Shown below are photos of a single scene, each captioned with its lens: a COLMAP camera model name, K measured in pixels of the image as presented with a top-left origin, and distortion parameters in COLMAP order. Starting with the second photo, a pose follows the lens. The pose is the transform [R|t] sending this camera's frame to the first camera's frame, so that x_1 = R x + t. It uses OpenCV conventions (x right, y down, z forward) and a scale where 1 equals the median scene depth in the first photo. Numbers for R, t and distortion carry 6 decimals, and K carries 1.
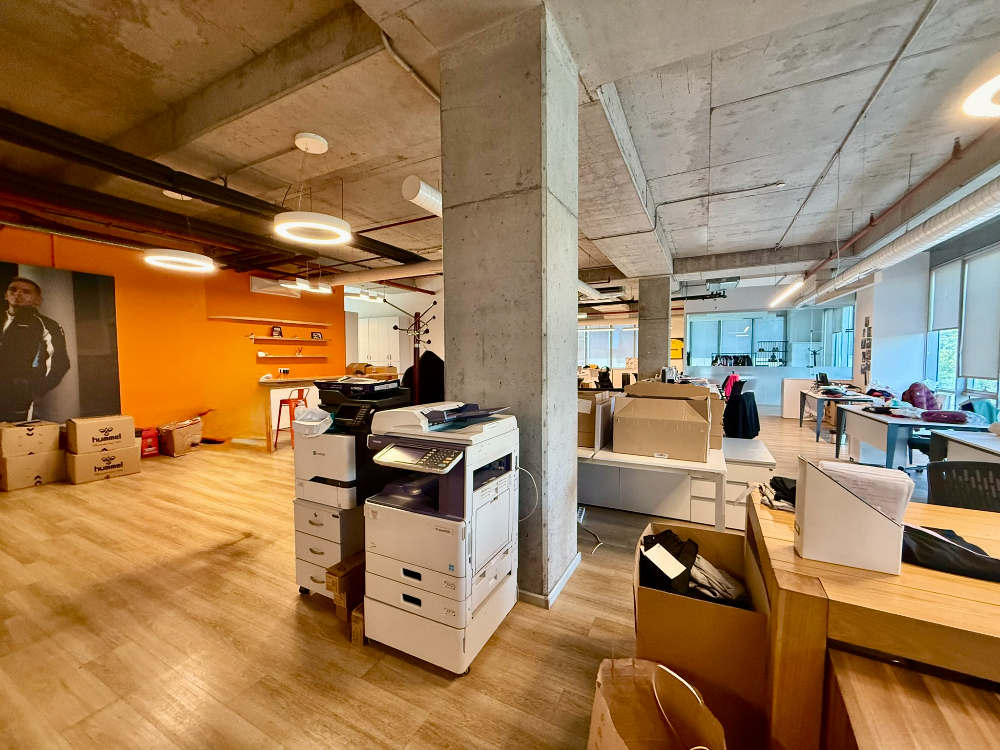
lens RADIAL K [[397.9, 0, 500.9], [0, 397.9, 373.0], [0, 0, 1]] dist [0.002383, 0.000194]
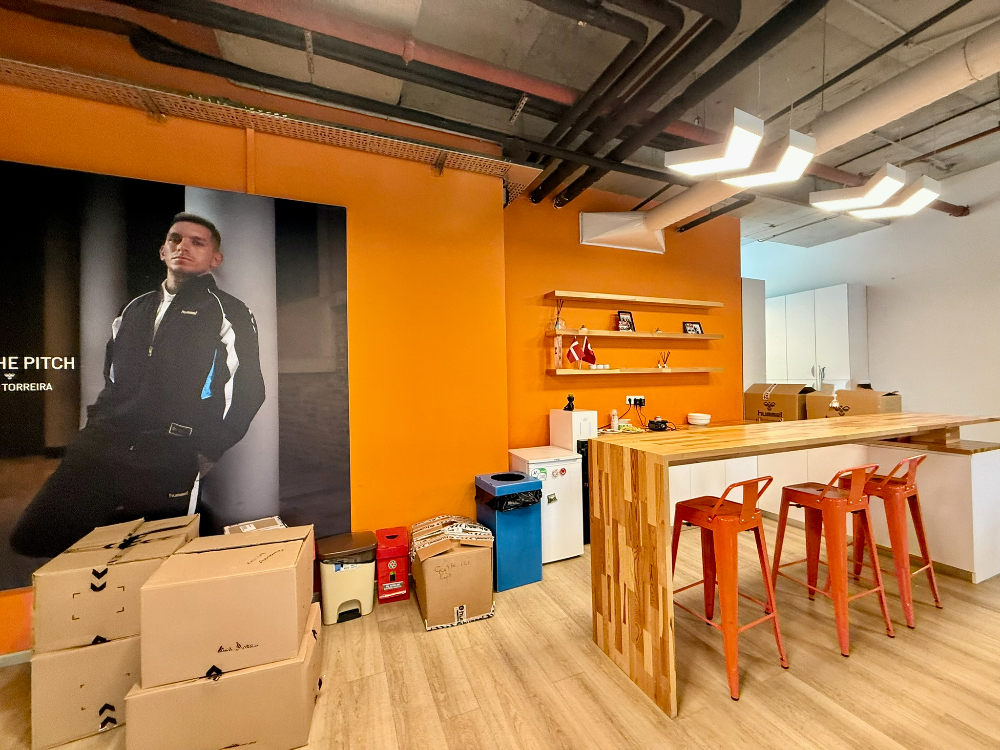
lens RADIAL K [[397.9, 0, 501.2], [0, 397.9, 372.9], [0, 0, 1]] dist [0.002383, 0.000194]
pose [[0.761138, -0.014470, -0.648429, -0.565886], [-0.012520, 0.999237, -0.036995, -0.031591], [0.648470, 0.036277, 0.760376, 0.830030]]
